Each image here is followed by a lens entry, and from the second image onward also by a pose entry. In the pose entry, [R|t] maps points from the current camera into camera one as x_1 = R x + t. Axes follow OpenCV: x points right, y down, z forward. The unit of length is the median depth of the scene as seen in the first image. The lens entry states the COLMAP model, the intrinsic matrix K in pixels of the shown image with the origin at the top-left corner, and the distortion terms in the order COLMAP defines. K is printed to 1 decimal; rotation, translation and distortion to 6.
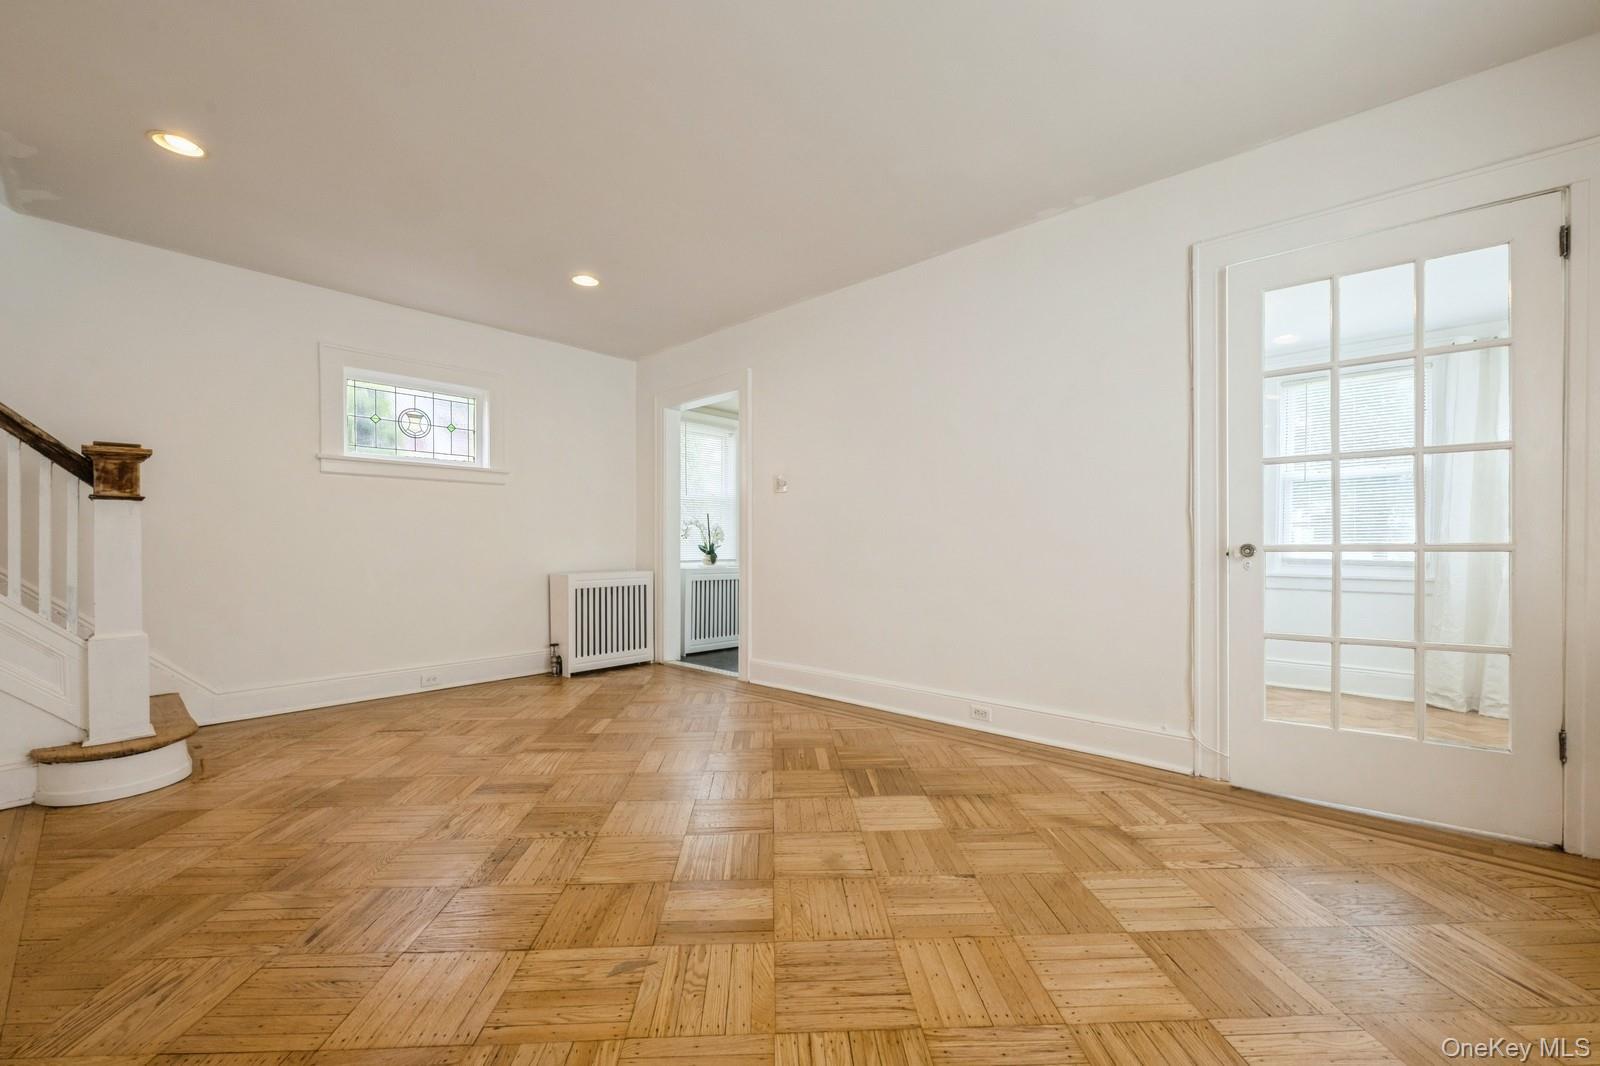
lens RADIAL K [[643.7, 0, 797.5], [0, 643.7, 540.7], [0, 0, 1]] dist [-0.000912, -0.000256]
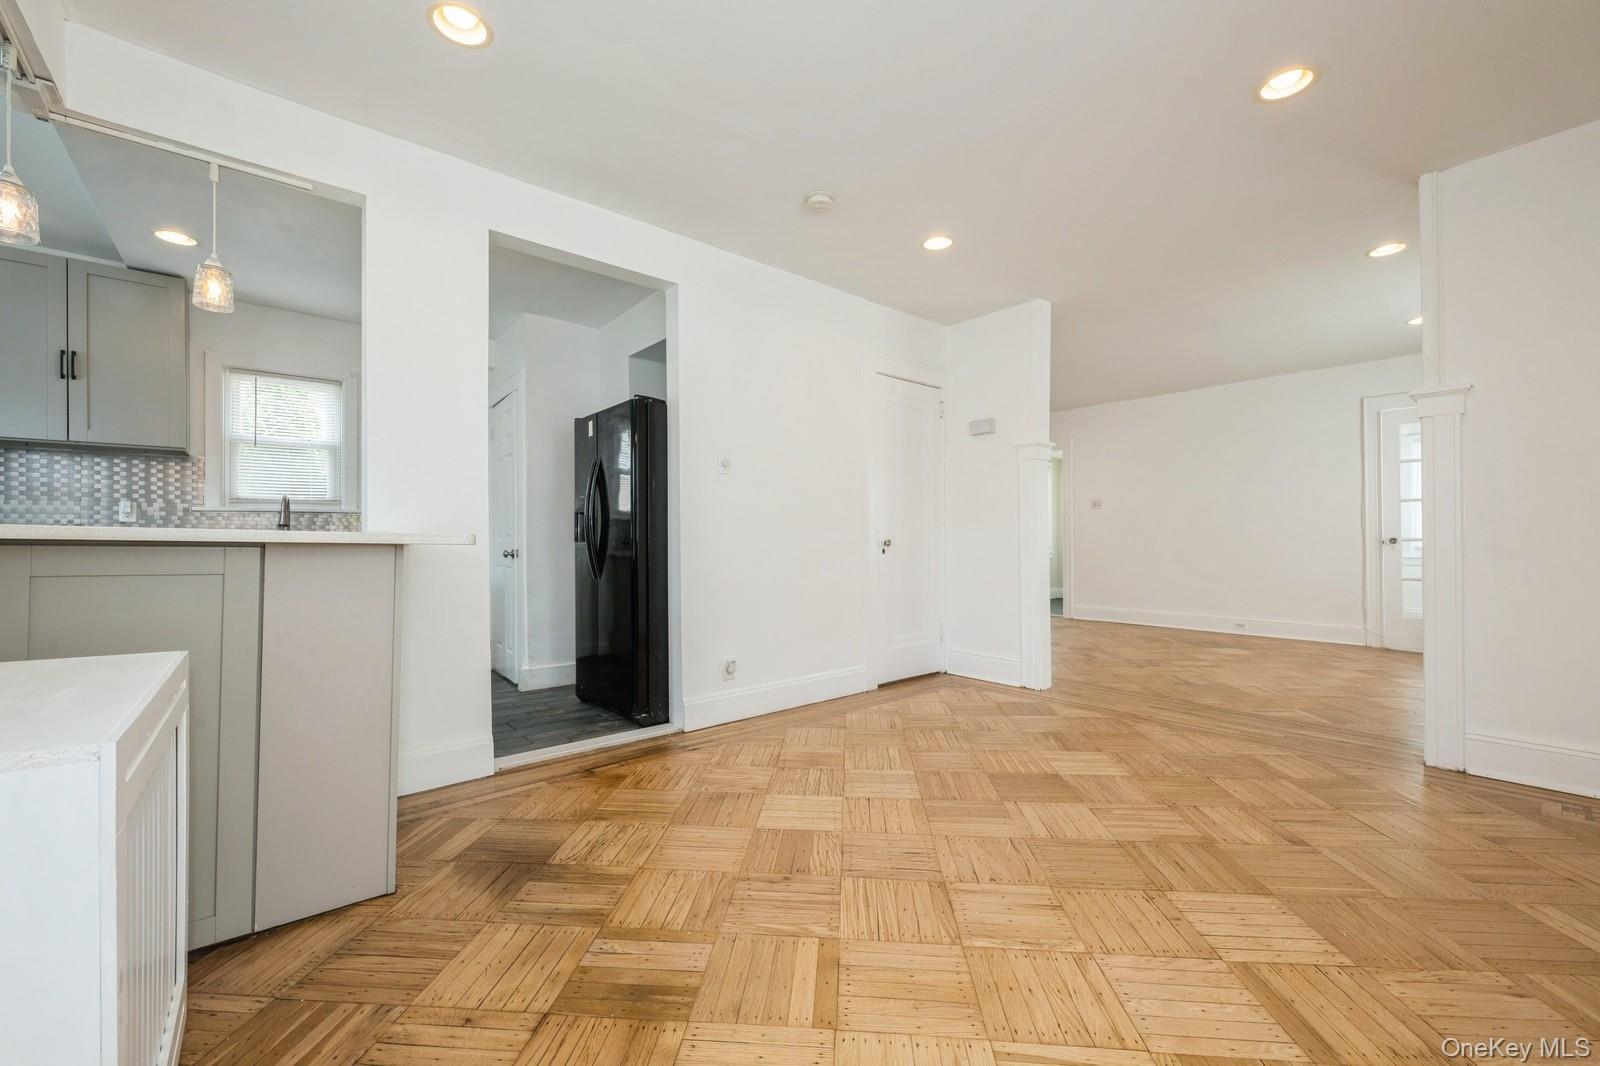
lens RADIAL K [[633.2, 0, 804.3], [0, 633.2, 534.0], [0, 0, 1]] dist [-0.000555, -0.000049]
pose [[0.992157, -0.003317, -0.124951, -0.960146], [0.002305, 0.999963, -0.008246, 0.005477], [0.124973, 0.007893, 0.992129, -1.305928]]
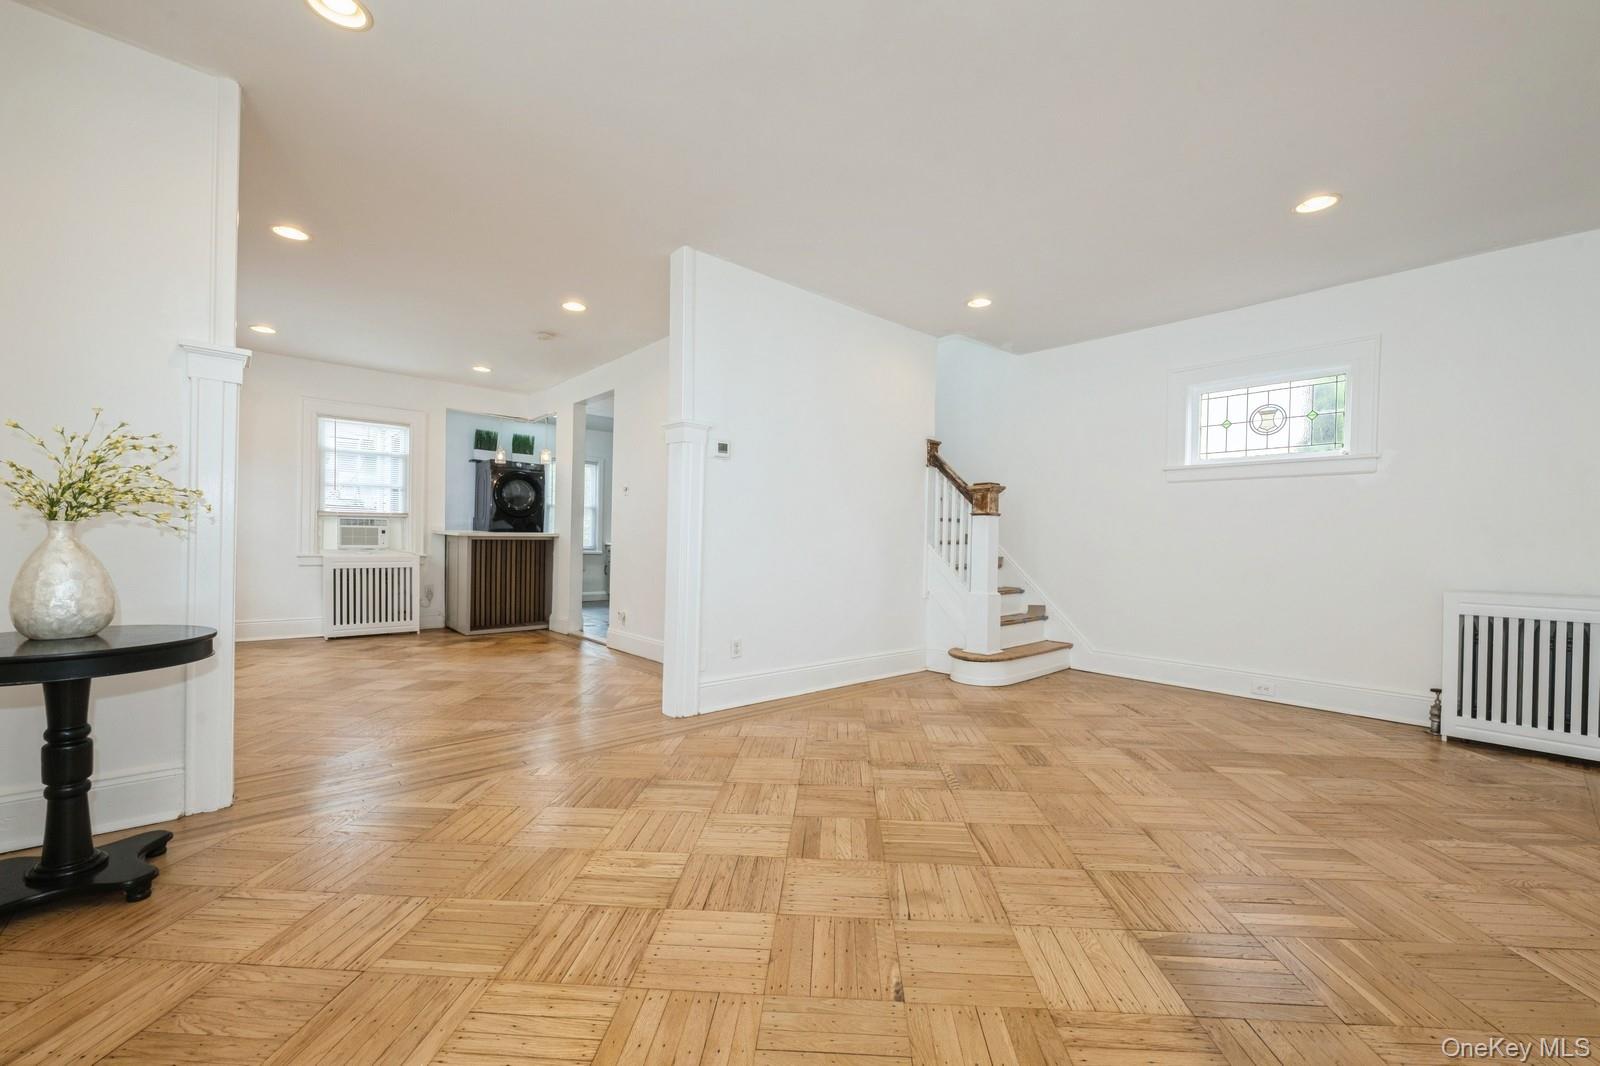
lens RADIAL K [[635.4, 0, 802.6], [0, 635.4, 549.7], [0, 0, 1]] dist [-0.000126, 0.000018]
pose [[-0.087557, 0.016357, -0.996025, 0.650308], [-0.012081, 0.999774, 0.017480, 0.004301], [0.996086, 0.013564, -0.087340, 0.625723]]
